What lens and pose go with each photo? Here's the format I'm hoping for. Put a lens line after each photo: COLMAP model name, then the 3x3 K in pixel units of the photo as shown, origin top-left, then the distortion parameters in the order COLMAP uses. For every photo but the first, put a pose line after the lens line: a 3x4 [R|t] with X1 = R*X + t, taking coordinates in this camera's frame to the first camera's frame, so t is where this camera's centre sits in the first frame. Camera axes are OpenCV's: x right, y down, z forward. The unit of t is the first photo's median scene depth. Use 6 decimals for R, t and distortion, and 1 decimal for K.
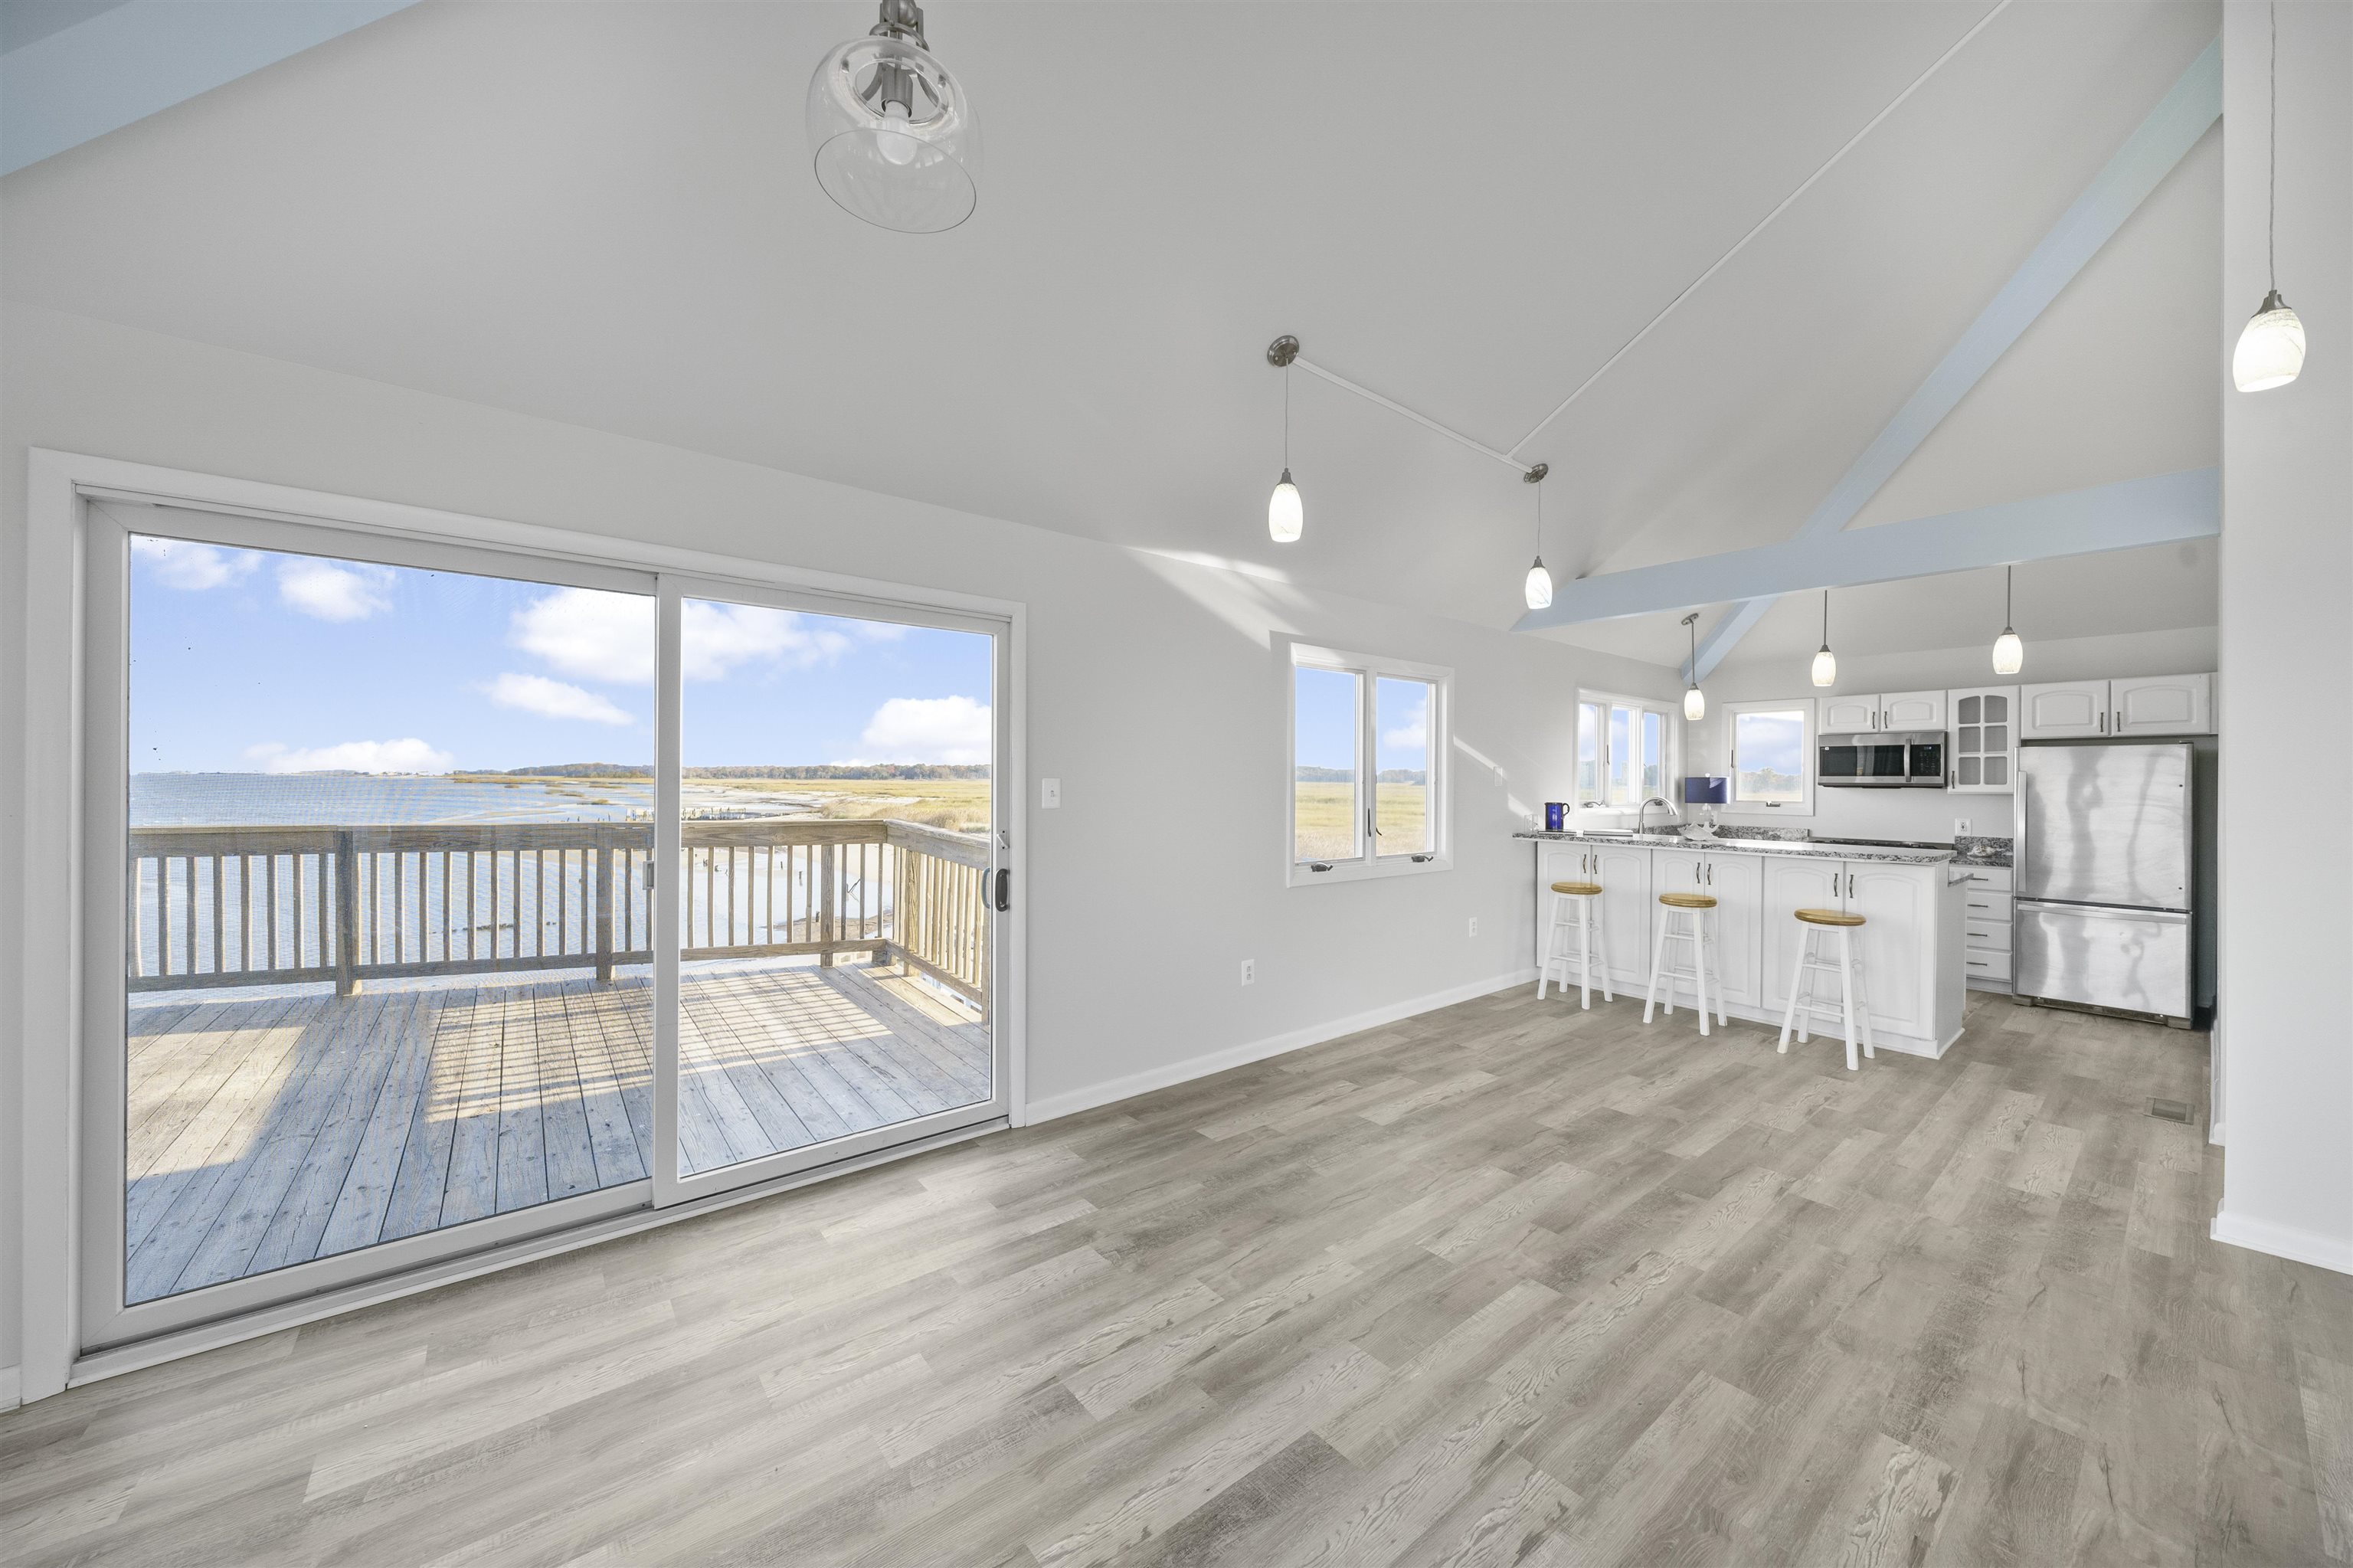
lens RADIAL K [[831.6, 0, 1173.9], [0, 831.6, 776.2], [0, 0, 1]] dist [-0.003141, -0.000179]
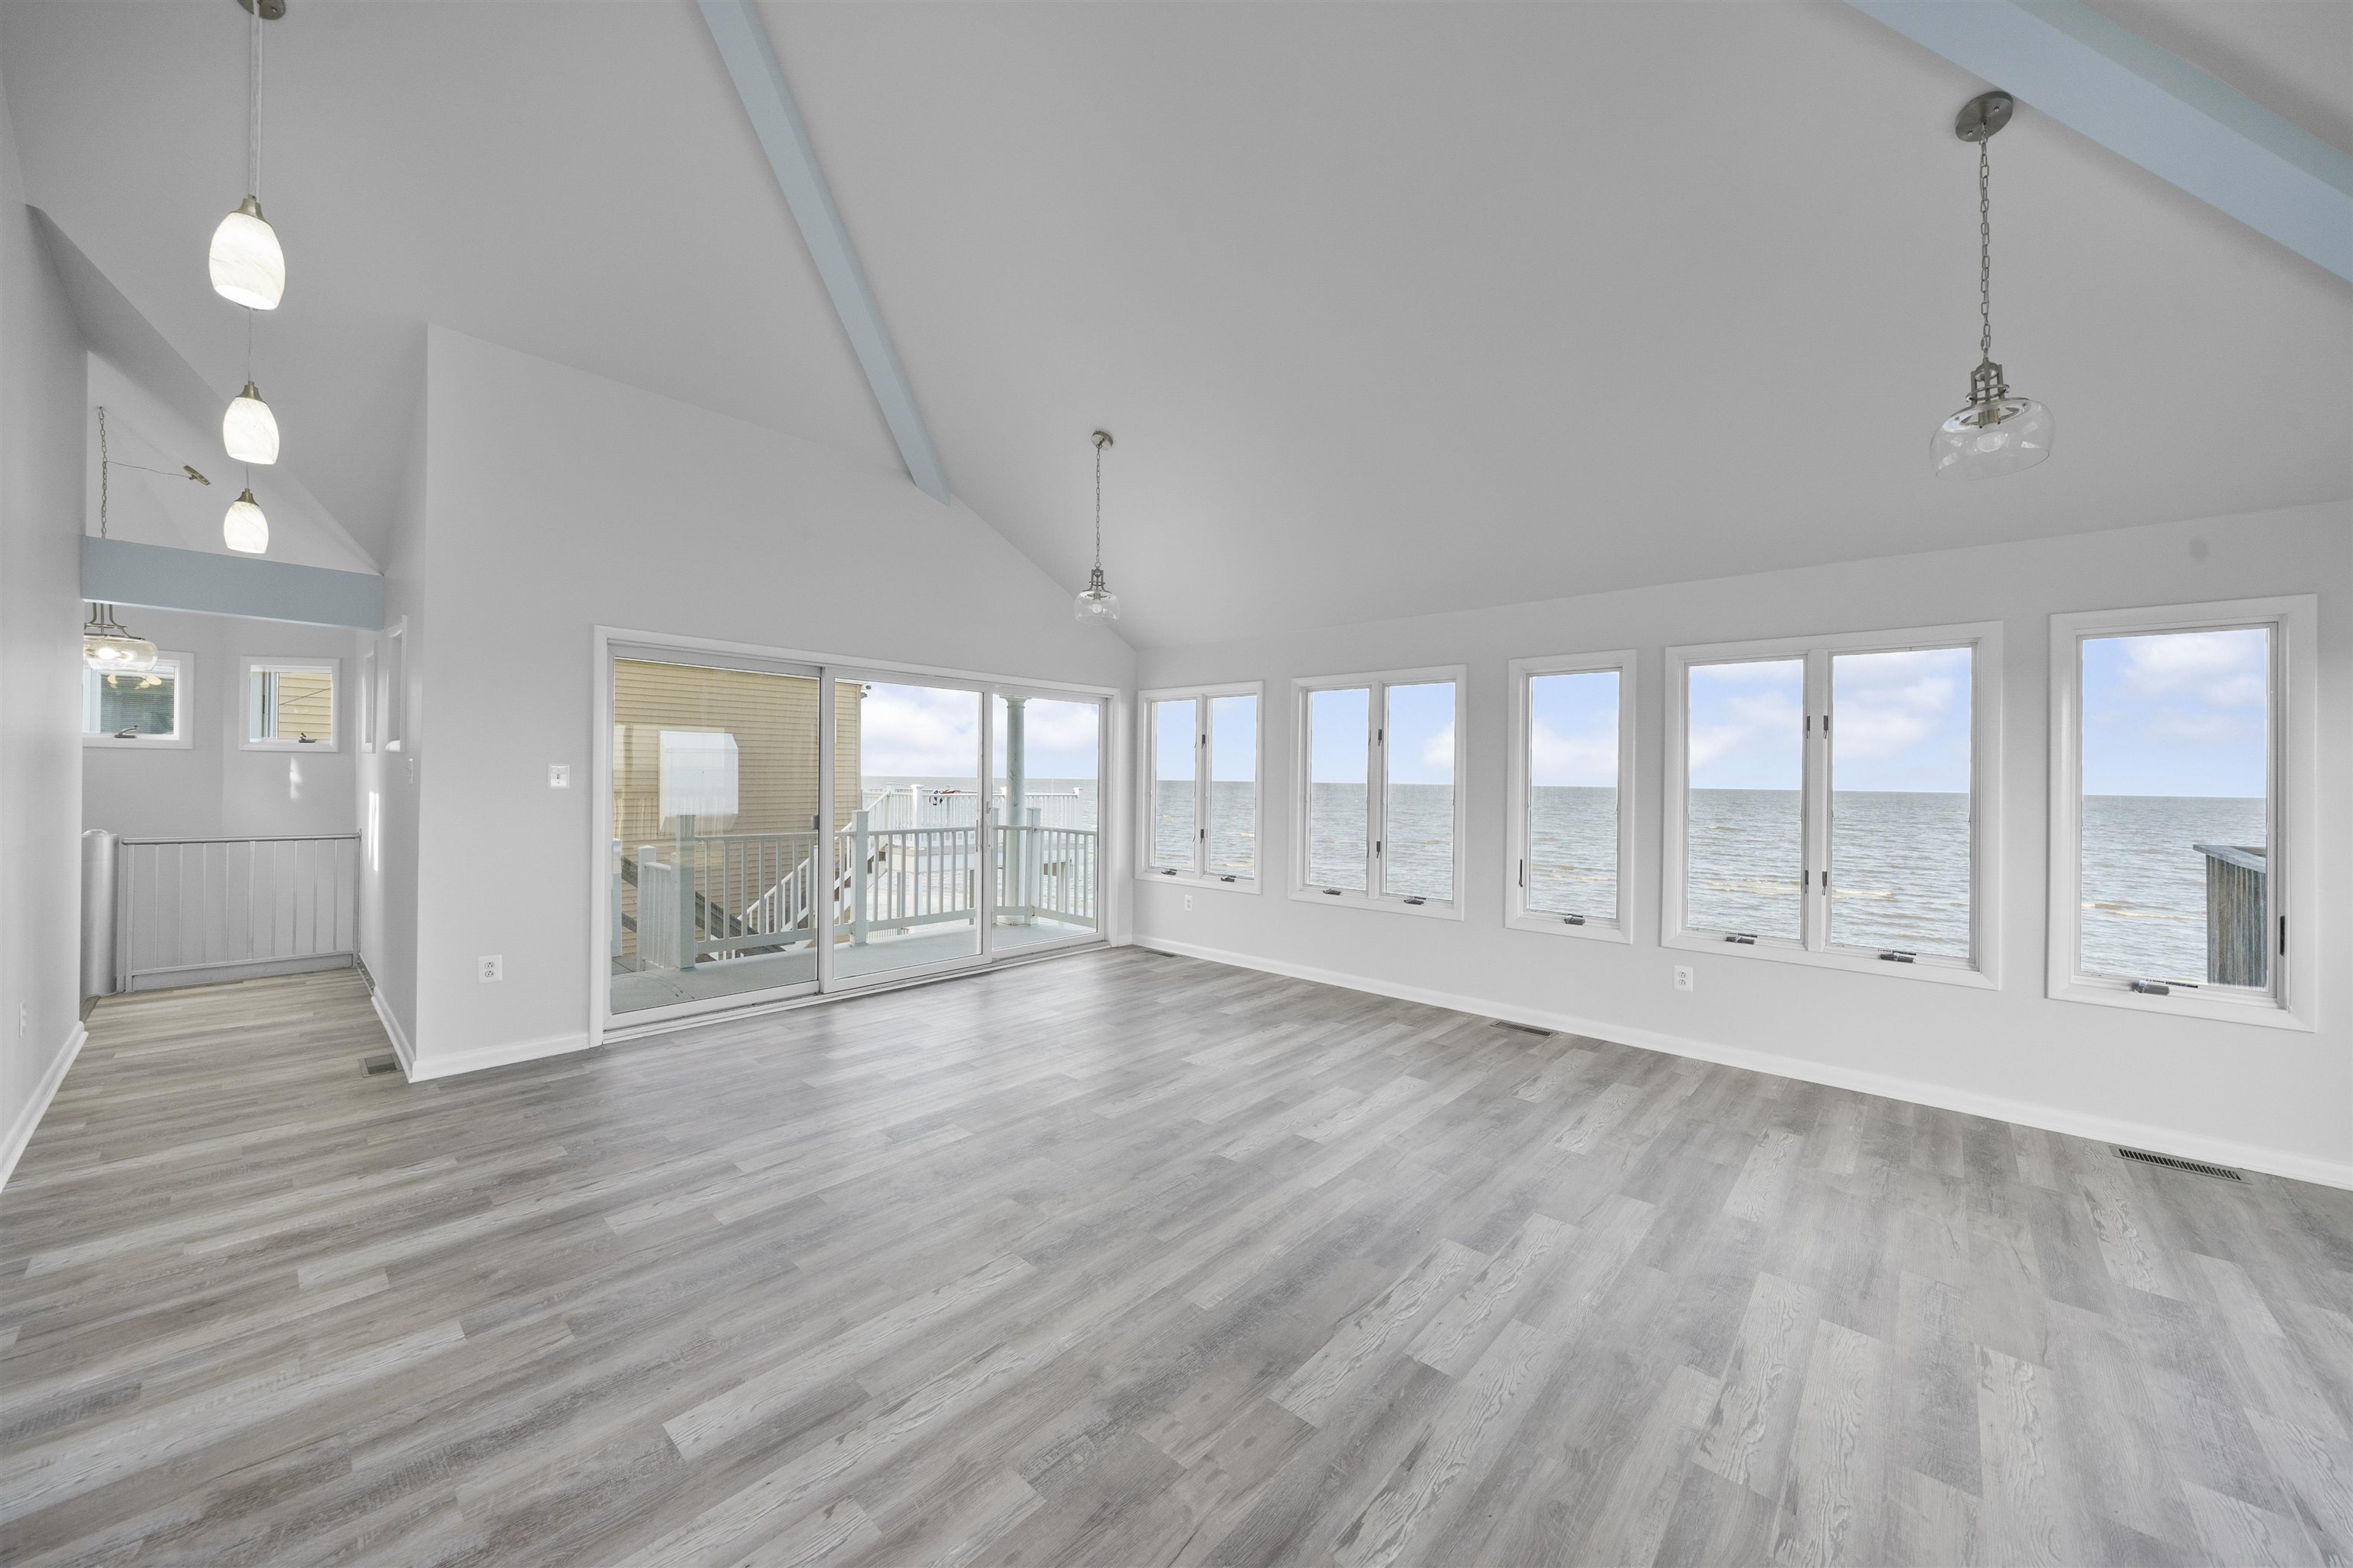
lens RADIAL K [[853.9, 0, 1171.5], [0, 853.9, 774.9], [0, 0, 1]] dist [-0.002101, -0.000235]
pose [[-0.987188, -0.023648, -0.157800, 0.454337], [-0.023031, 0.999718, -0.005739, 0.005605], [0.157892, -0.002031, -0.987454, 0.667146]]
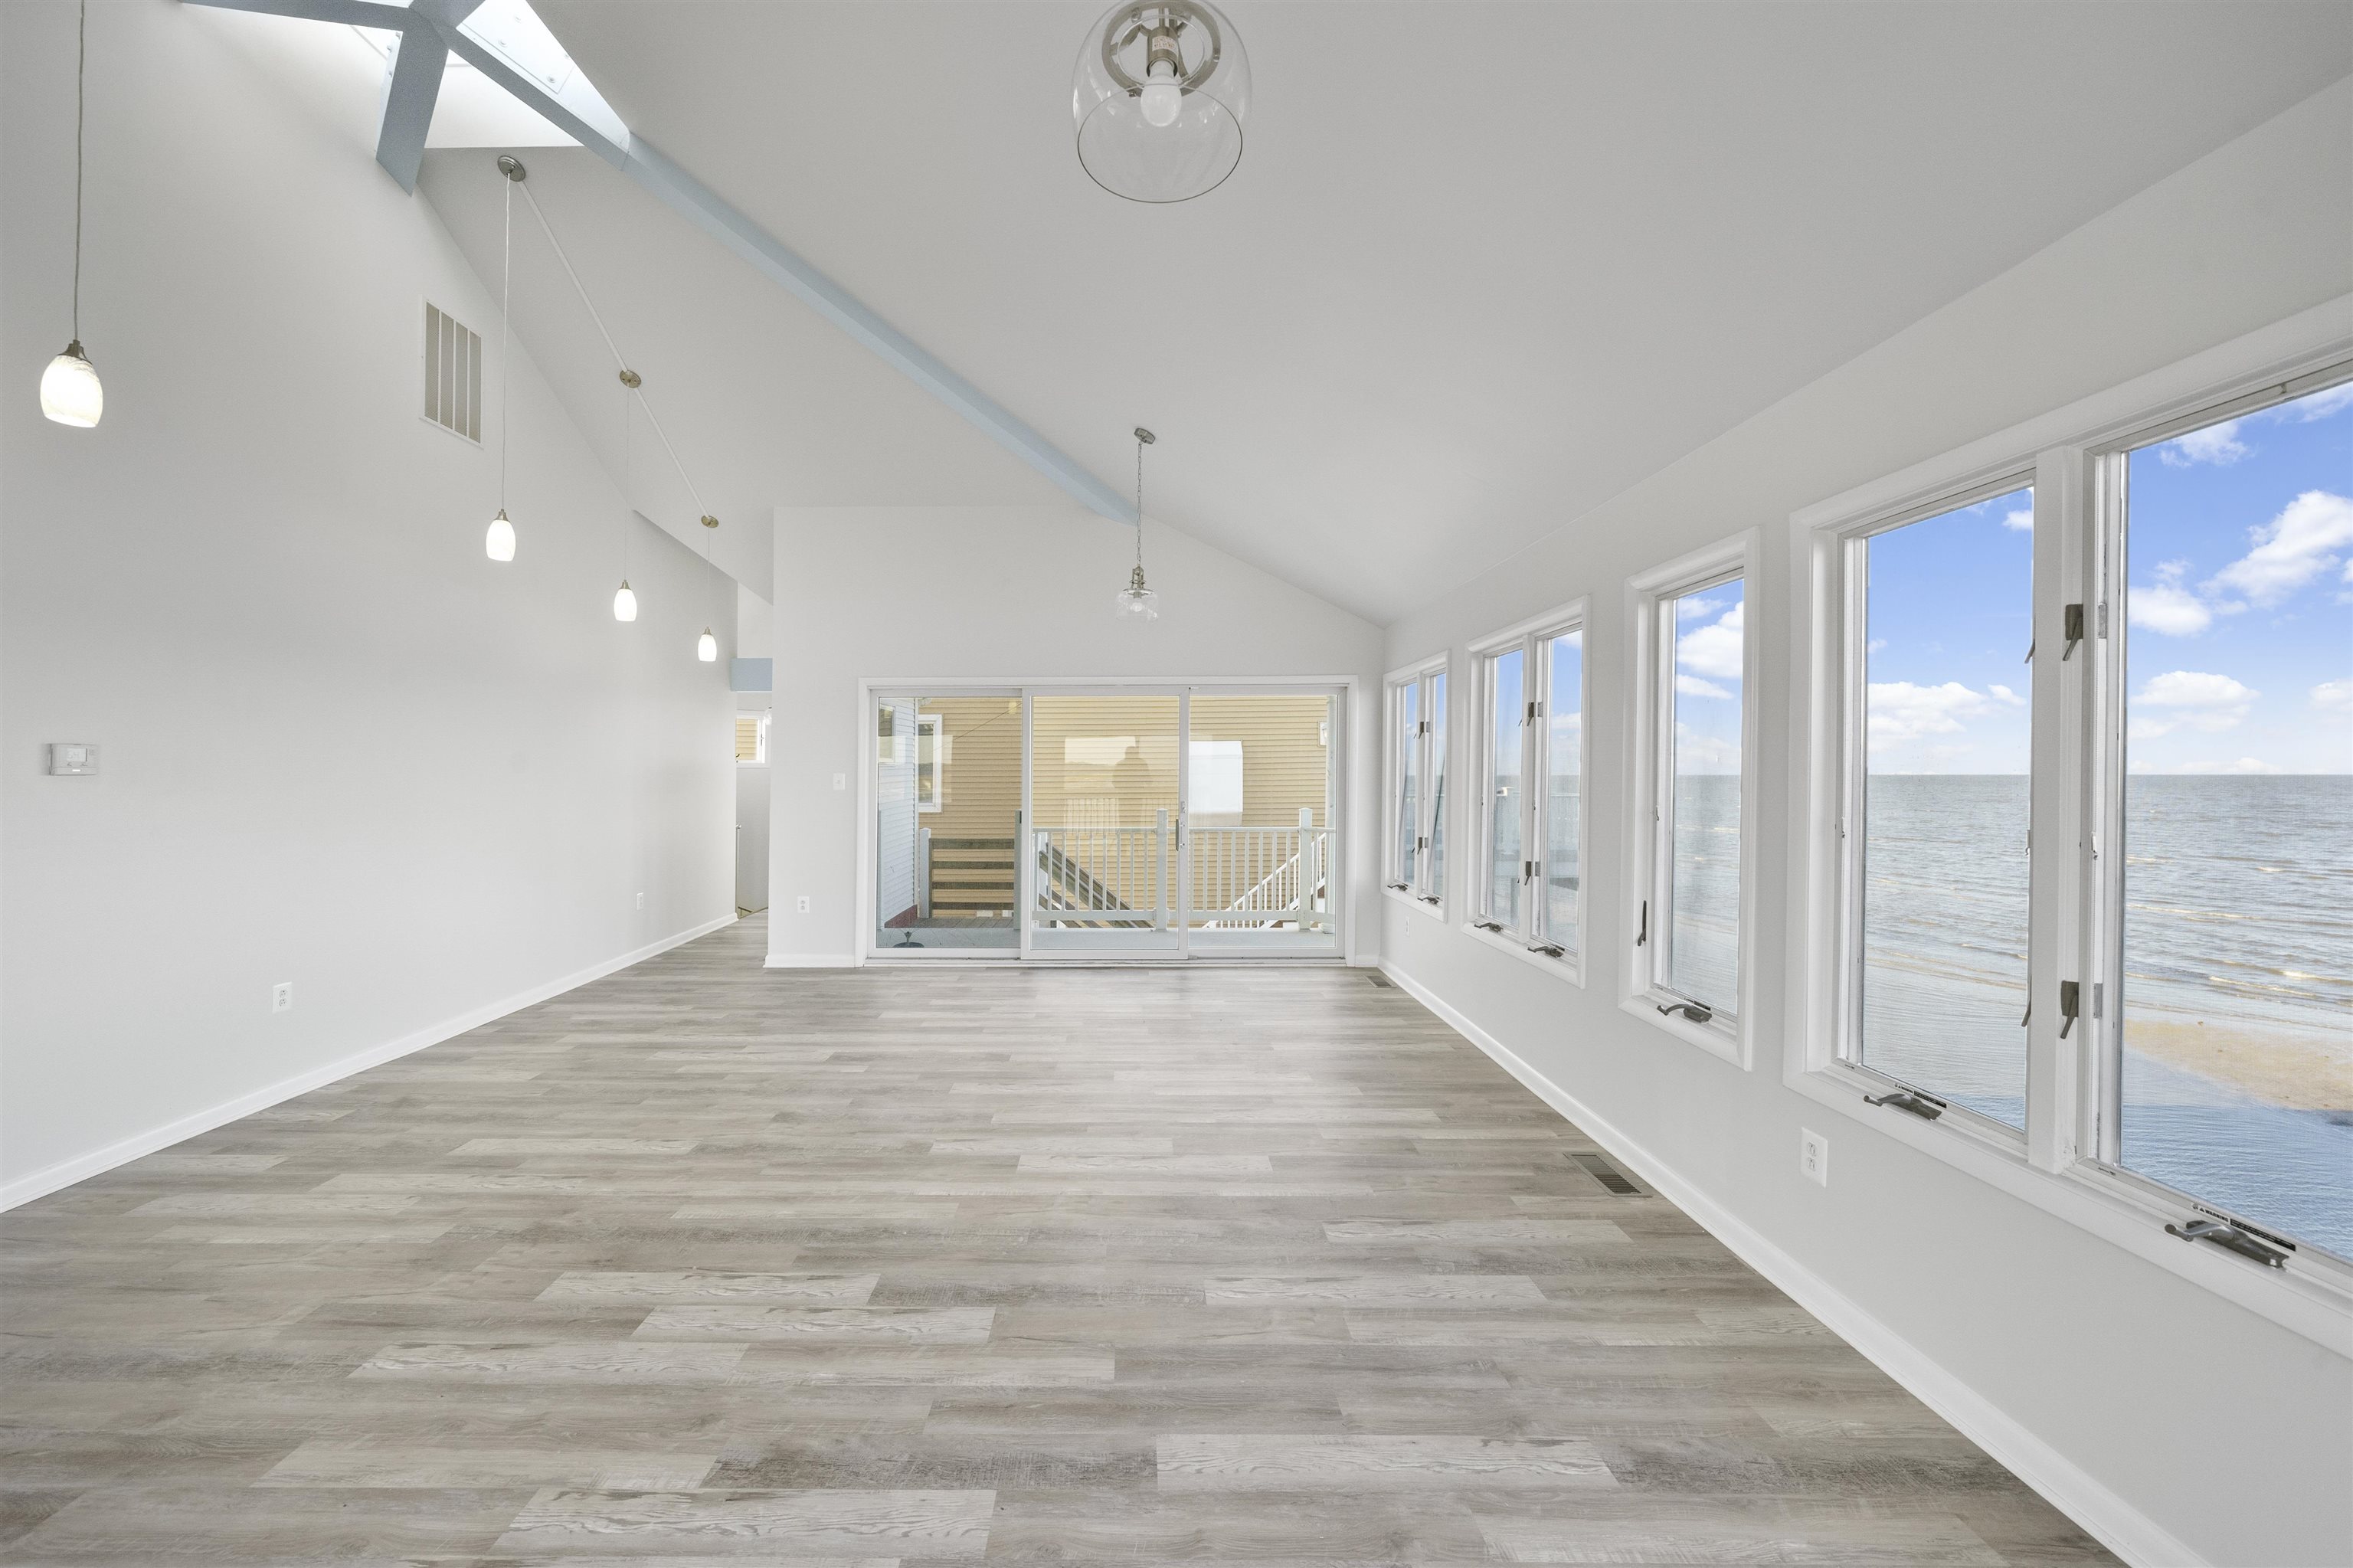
lens RADIAL K [[870.5, 0, 1109.7], [0, 870.5, 780.2], [0, 0, 1]] dist [-0.003485, -0.000102]
pose [[-0.764703, -0.010111, 0.644304, -0.241438], [-0.003920, 0.999931, 0.011039, -0.003197], [-0.644371, 0.005916, -0.764690, 0.459017]]
